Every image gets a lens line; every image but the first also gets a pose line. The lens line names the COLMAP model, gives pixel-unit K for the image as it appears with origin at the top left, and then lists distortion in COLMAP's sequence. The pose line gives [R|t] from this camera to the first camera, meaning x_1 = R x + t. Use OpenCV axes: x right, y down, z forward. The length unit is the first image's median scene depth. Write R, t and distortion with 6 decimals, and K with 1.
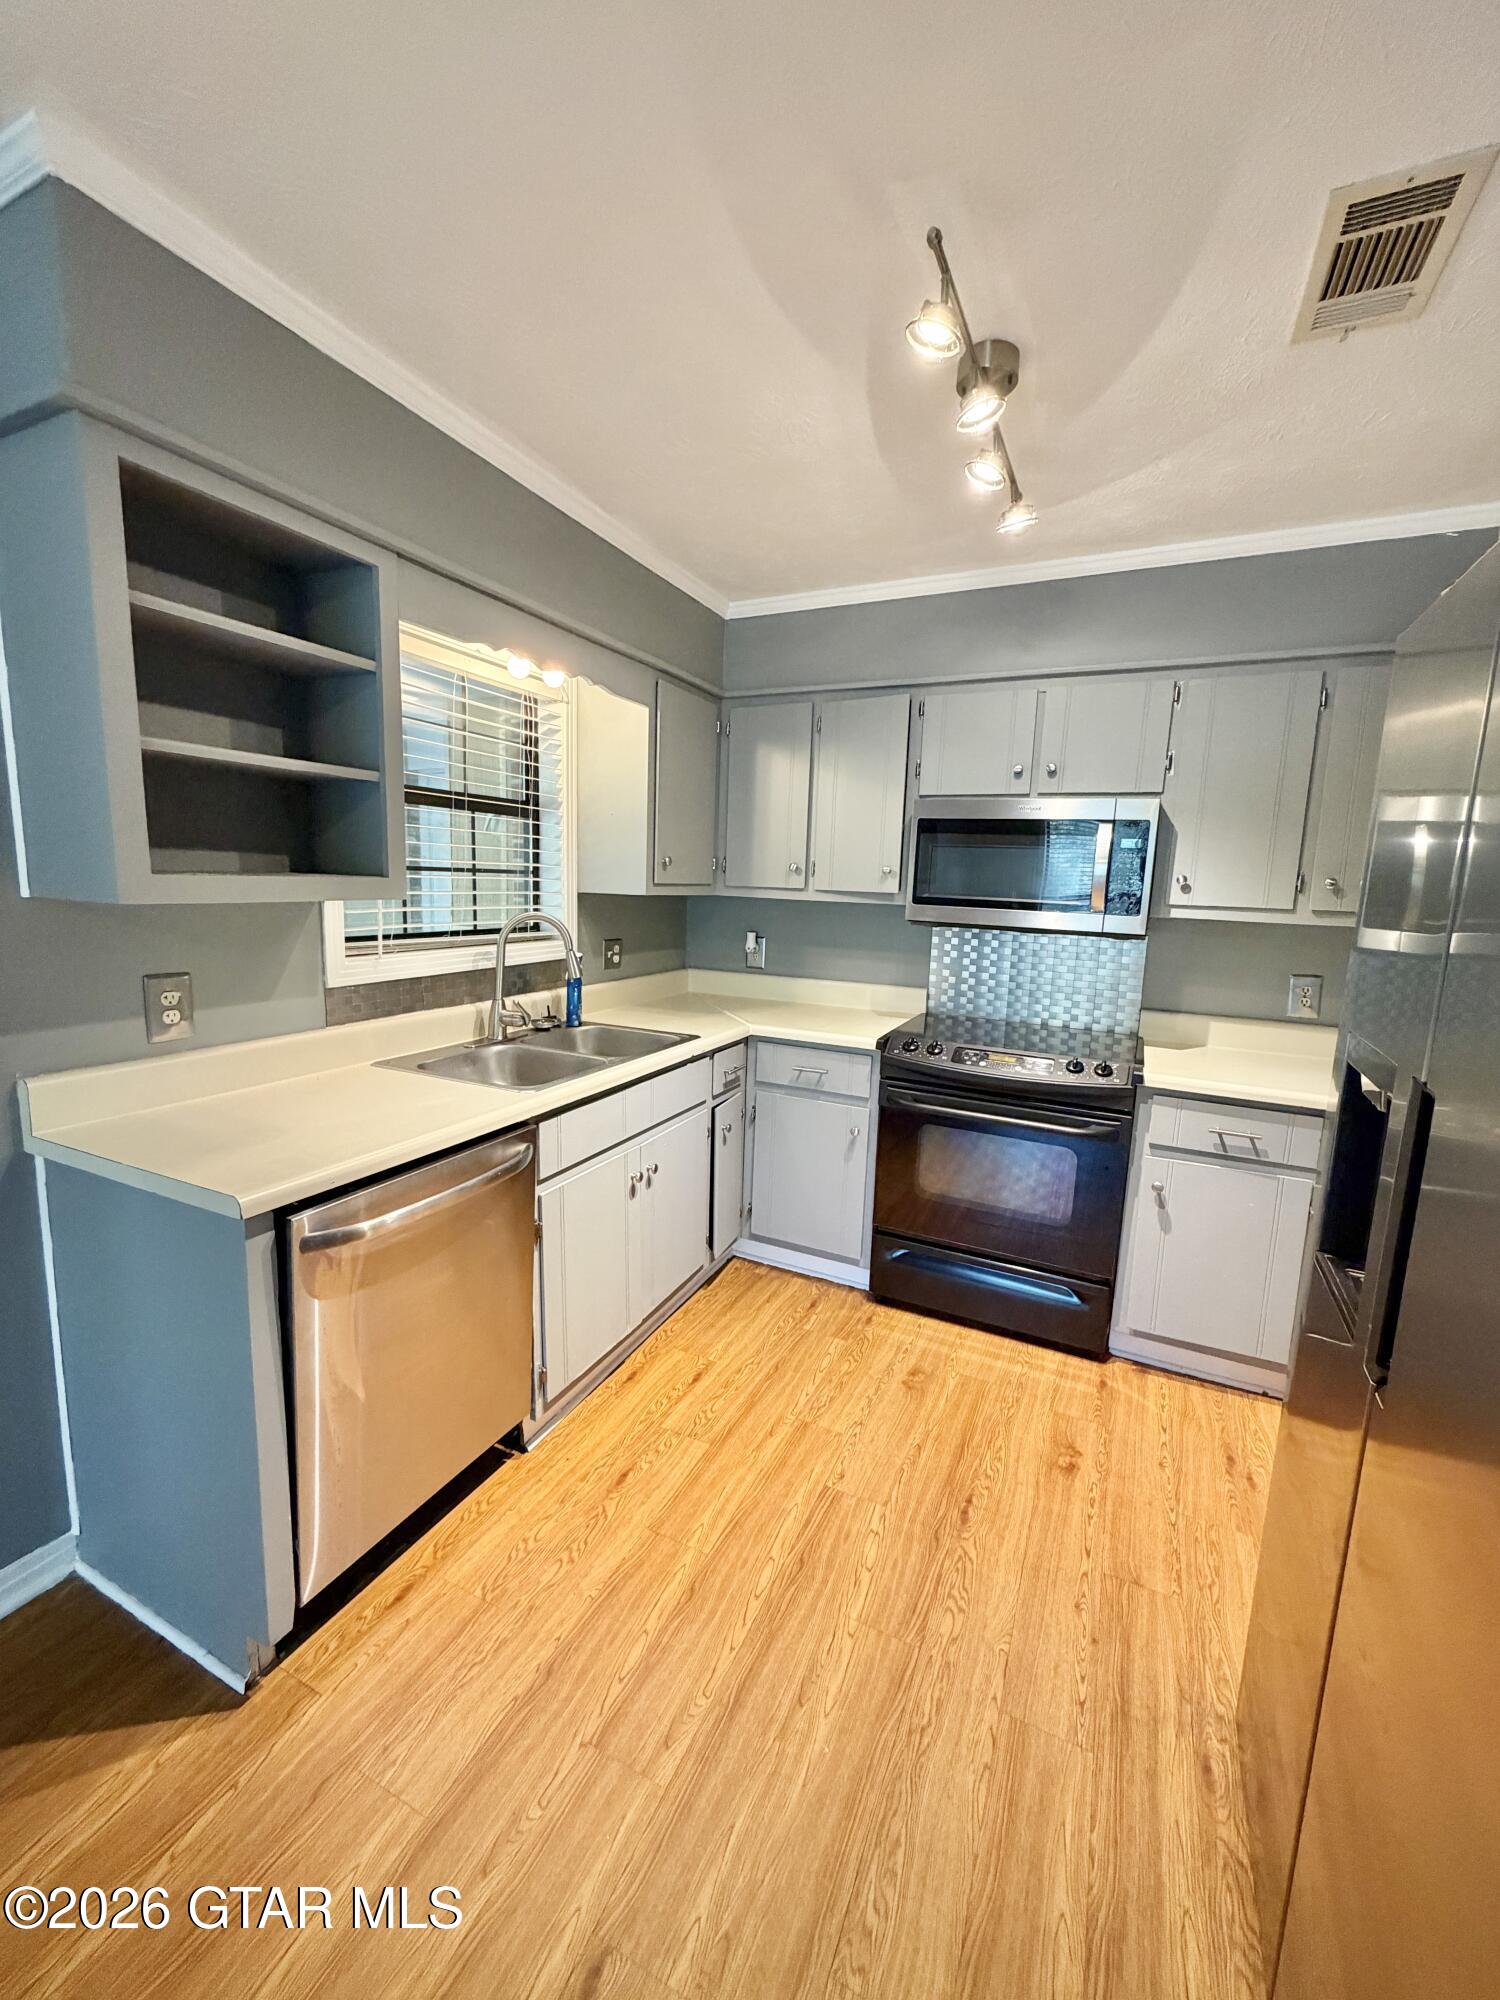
lens RADIAL K [[794.6, 0, 750.0], [0, 794.6, 1000.0], [0, 0, 1]] dist [0.001110, 0.000036]
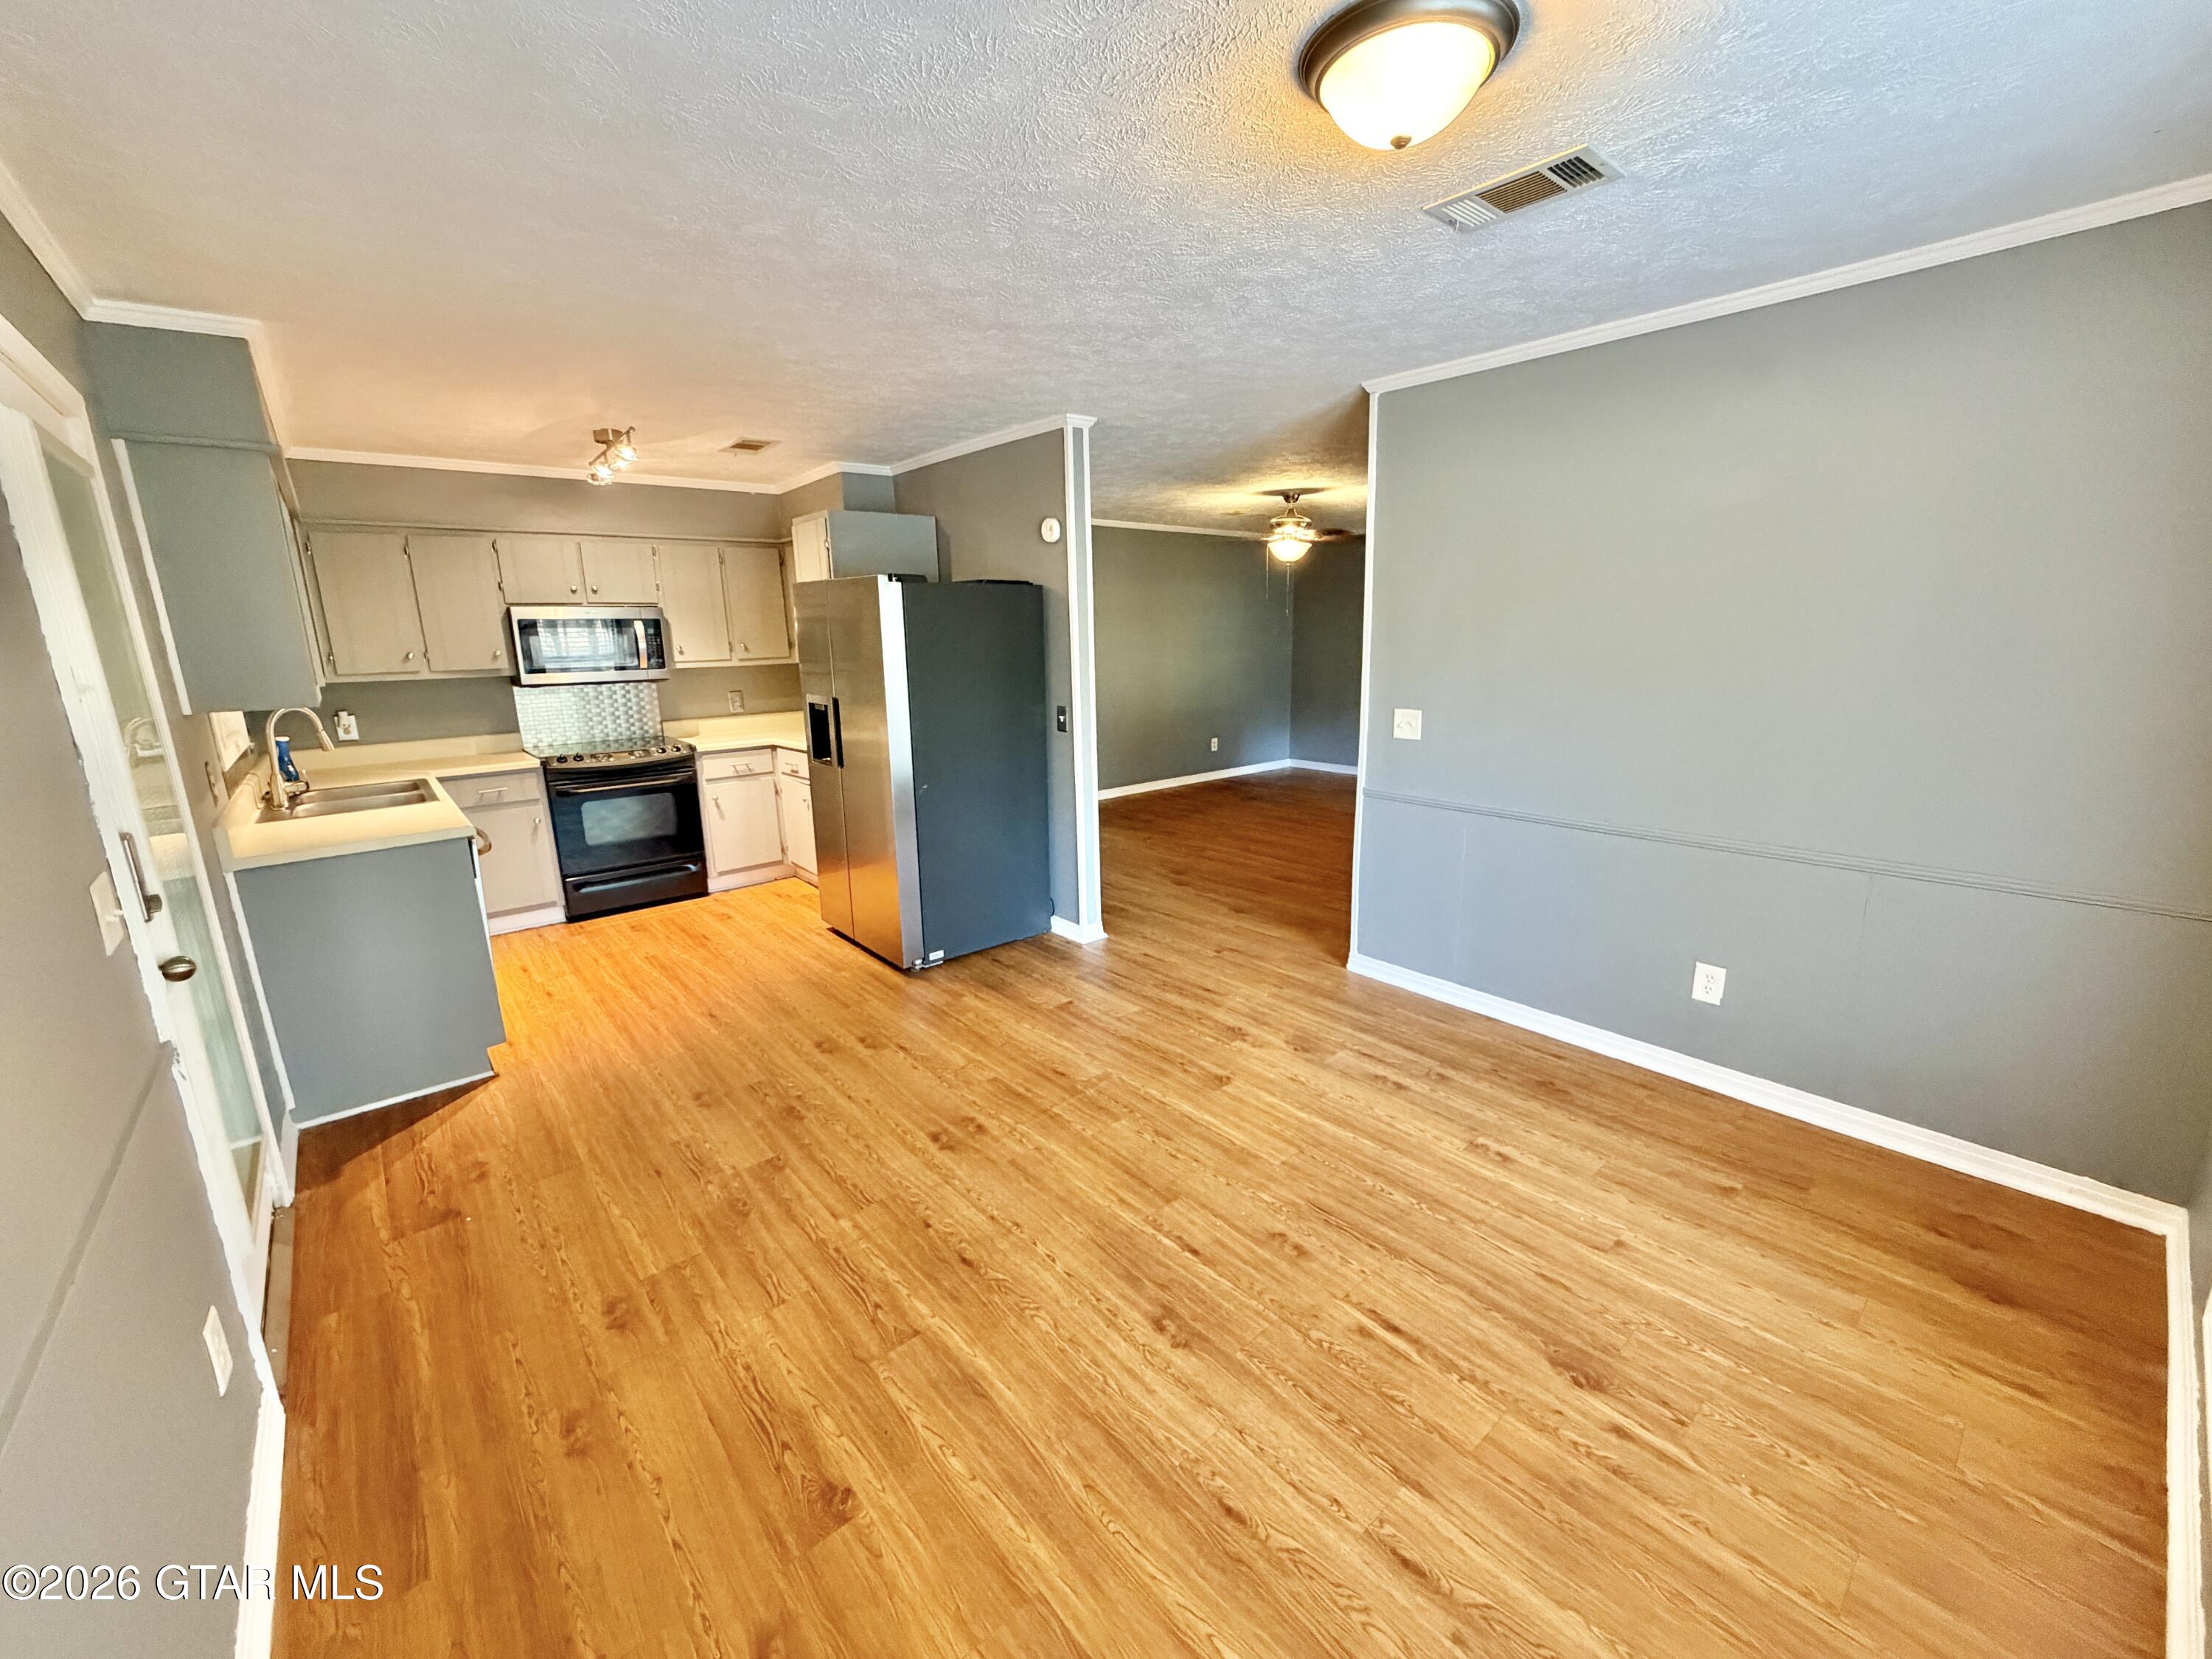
lens RADIAL K [[886.4, 0, 1099.1], [0, 886.4, 825.4], [0, 0, 1]] dist [-0.000588, -0.000015]
pose [[0.404722, -0.241706, 0.881917, -1.115659], [0.174351, 0.967139, 0.185051, 0.049257], [-0.897665, 0.078868, 0.433564, -0.880053]]
